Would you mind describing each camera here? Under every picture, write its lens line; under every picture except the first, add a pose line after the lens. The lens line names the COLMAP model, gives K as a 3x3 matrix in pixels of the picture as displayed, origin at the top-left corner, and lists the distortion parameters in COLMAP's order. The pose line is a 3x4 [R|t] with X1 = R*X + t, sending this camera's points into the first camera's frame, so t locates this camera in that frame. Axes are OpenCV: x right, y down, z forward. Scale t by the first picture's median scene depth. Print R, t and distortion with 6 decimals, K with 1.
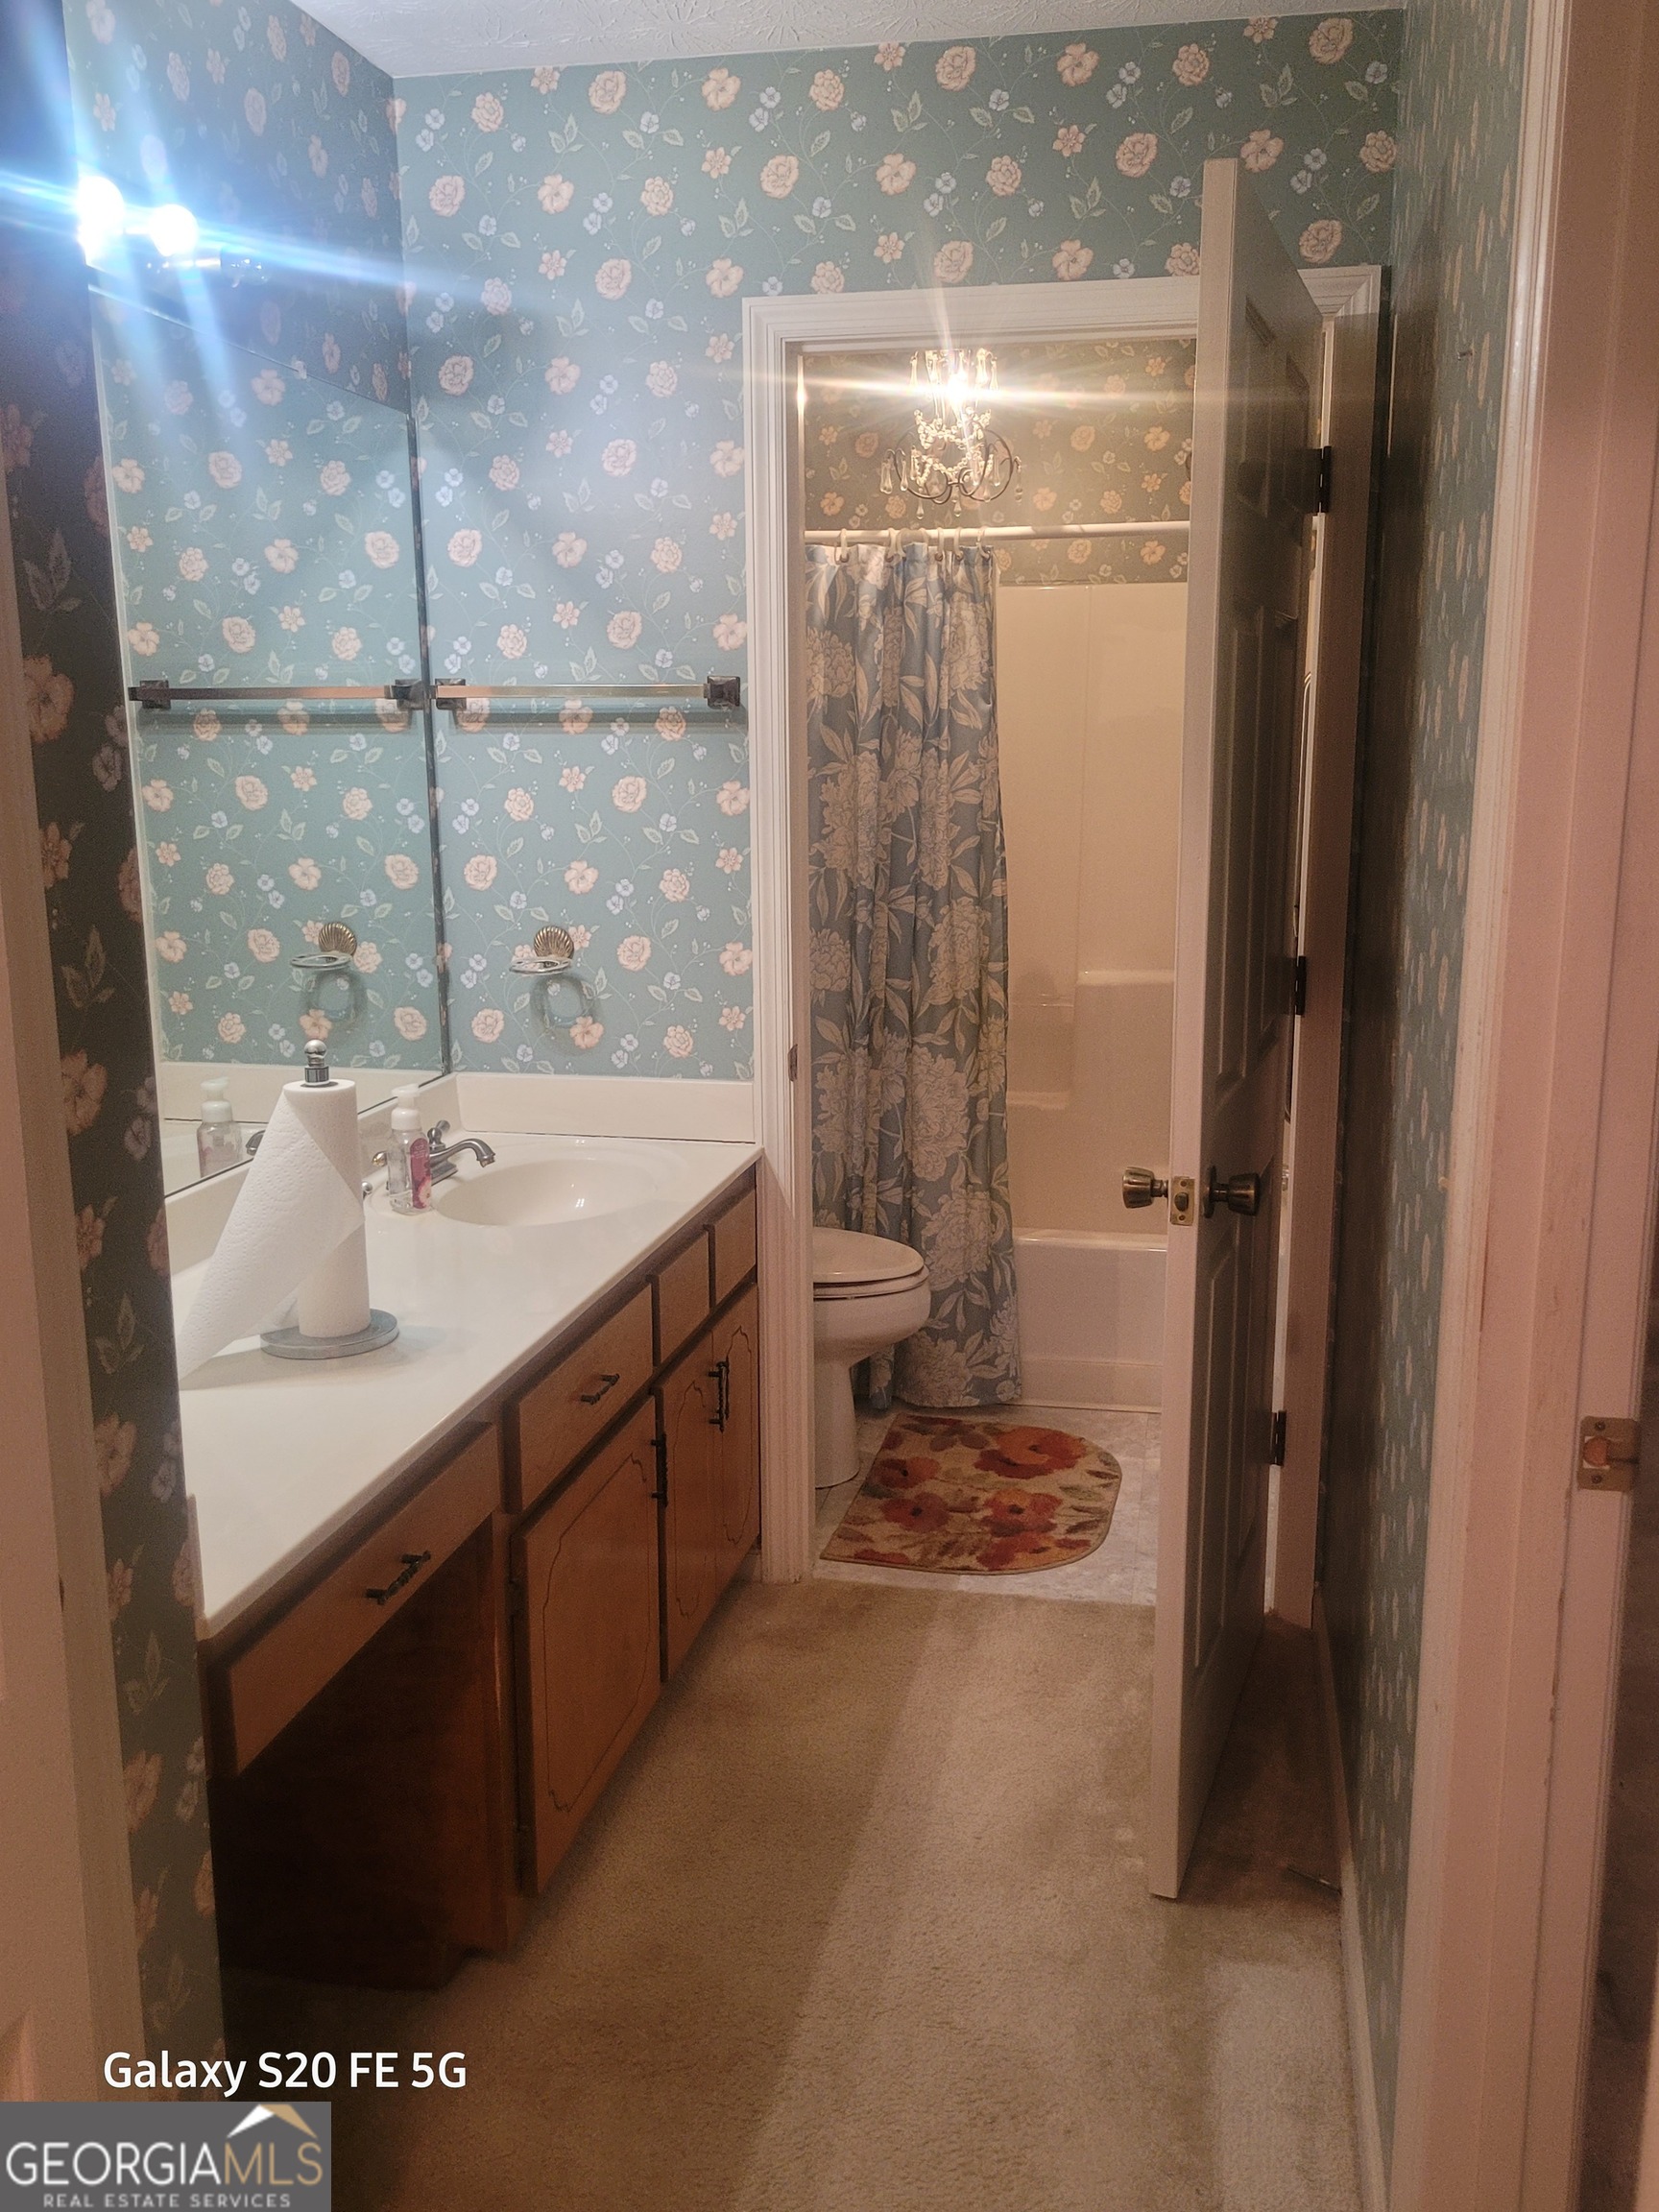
lens RADIAL K [[1854.3, 0, 858.4], [0, 1854.3, 1098.5], [0, 0, 1]] dist [0.051922, -0.047027]
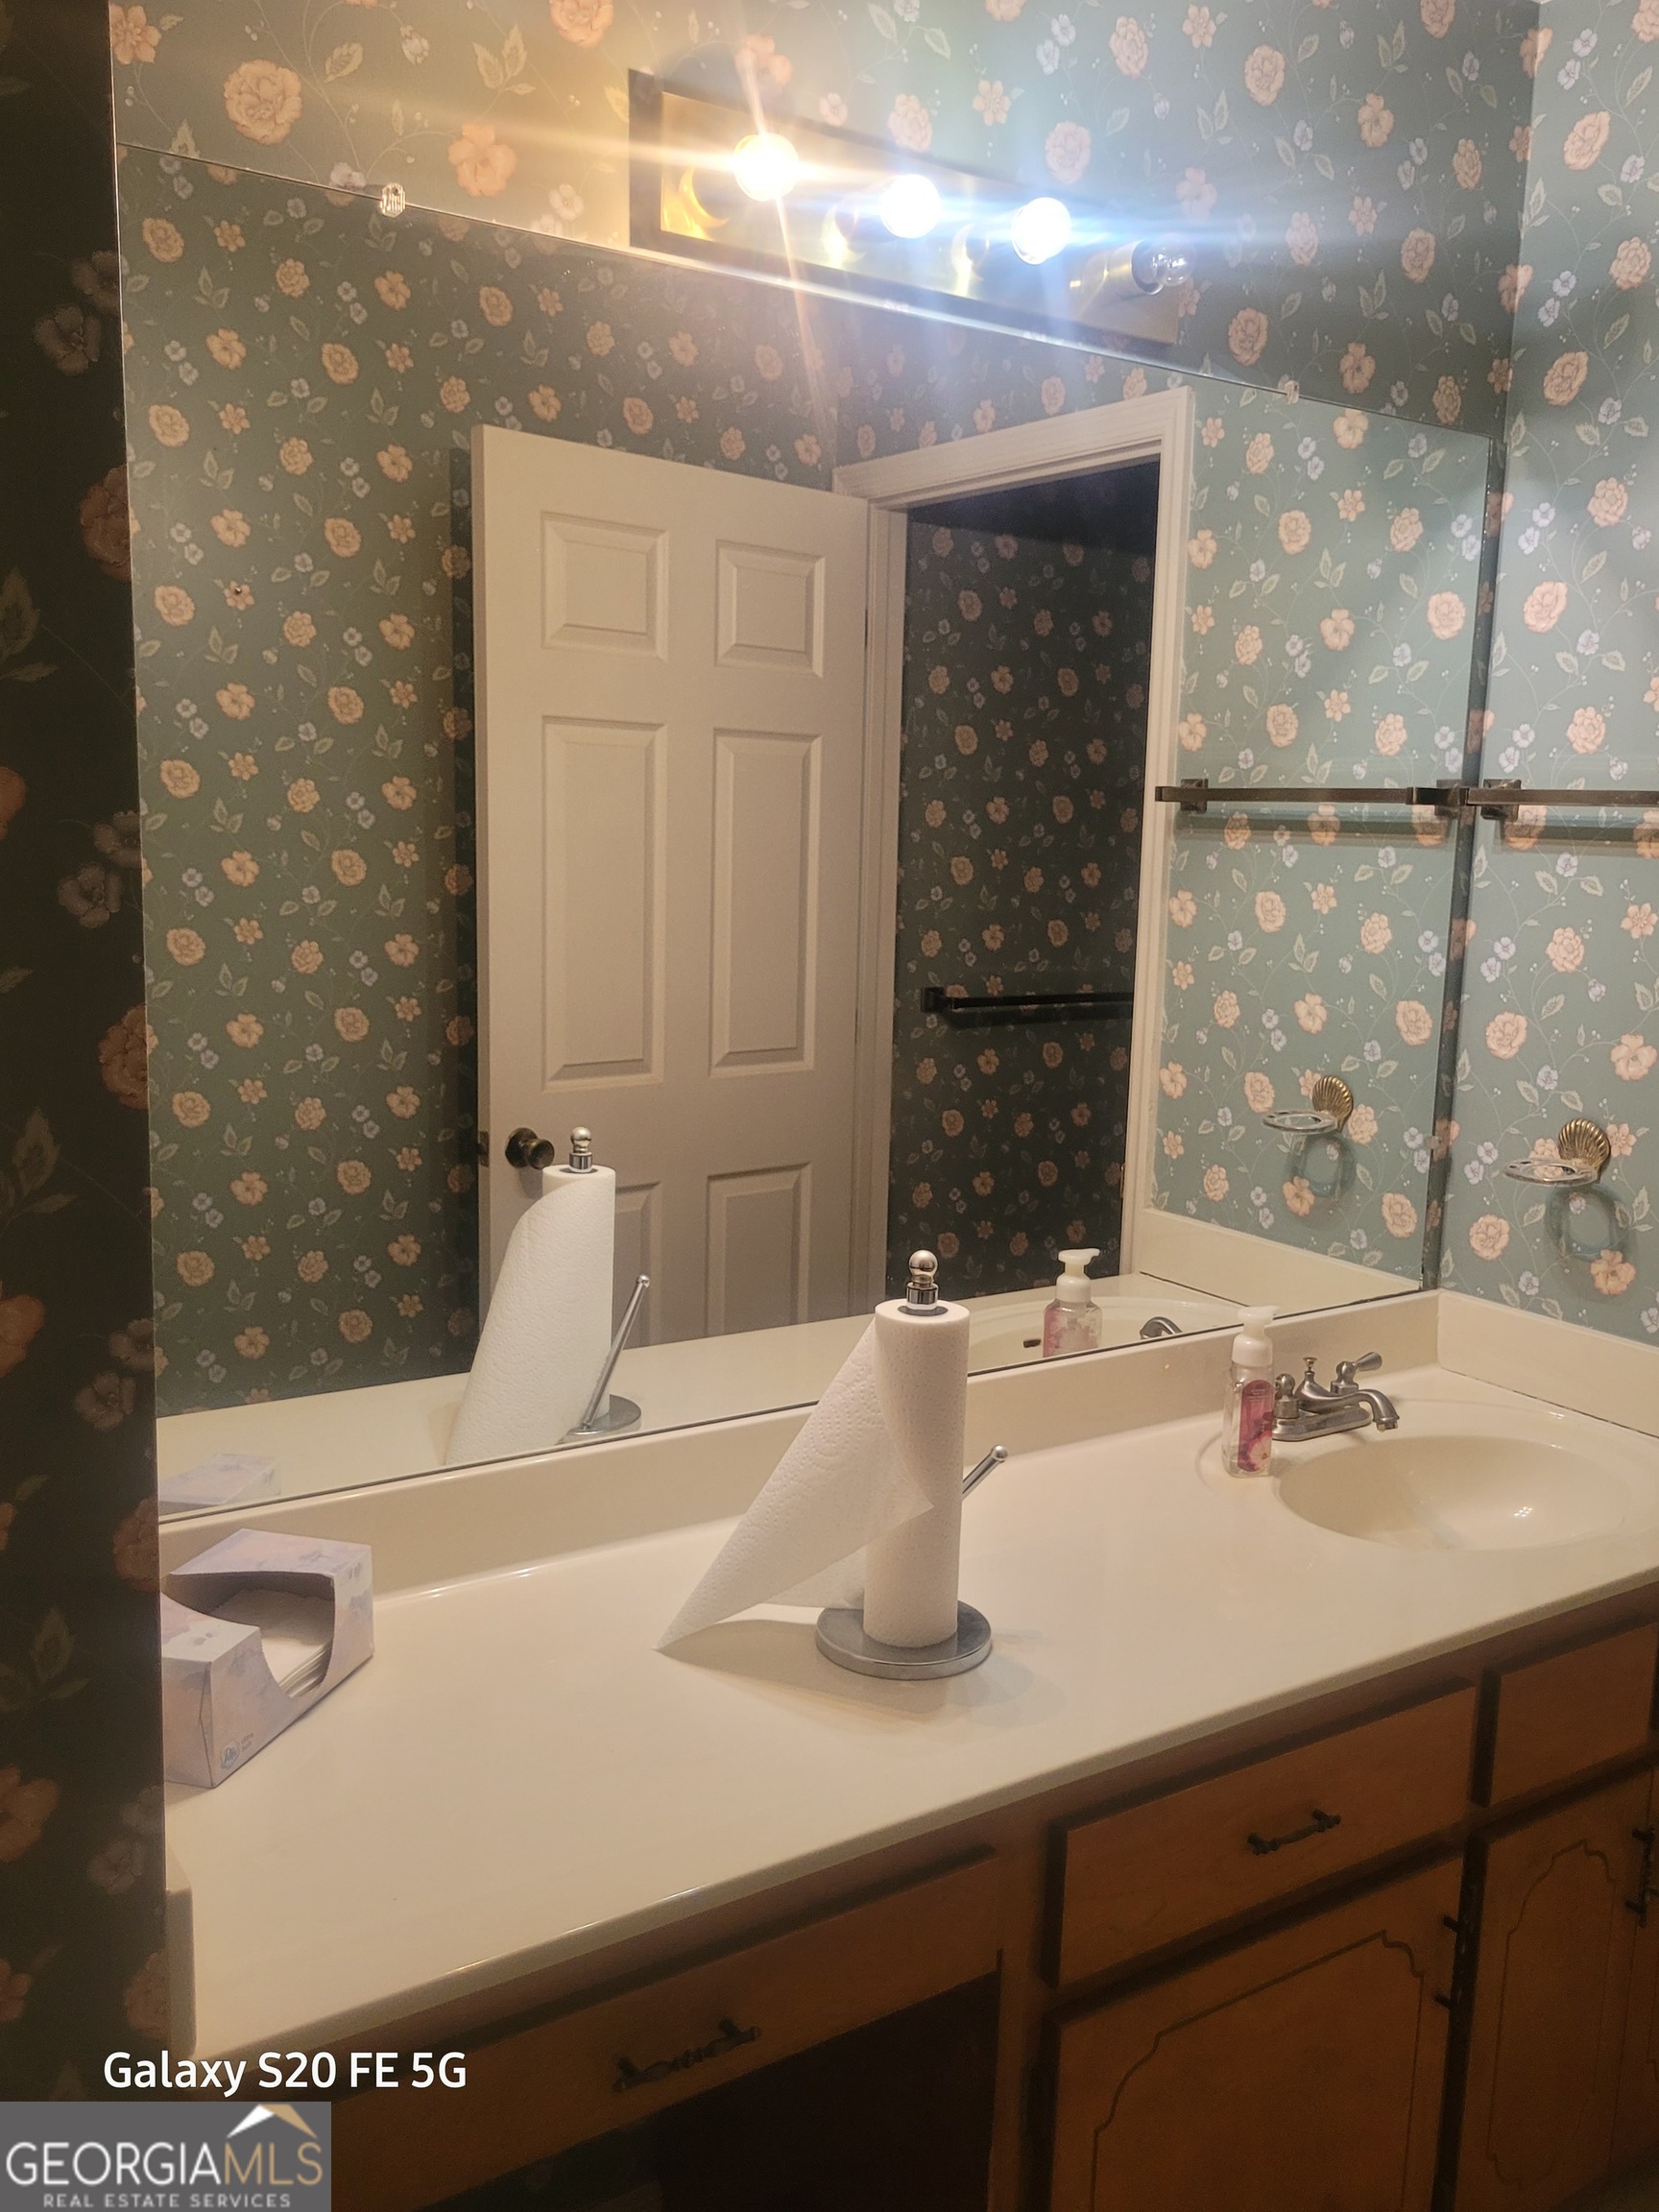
lens RADIAL K [[1854.3, 0, 858.4], [0, 1854.3, 1098.5], [0, 0, 1]] dist [0.051922, -0.047027]
pose [[0.713774, 0.133814, -0.687474, 0.131180], [-0.167074, 0.985772, 0.018410, -0.066940], [0.680157, 0.101719, 0.725975, 0.281041]]
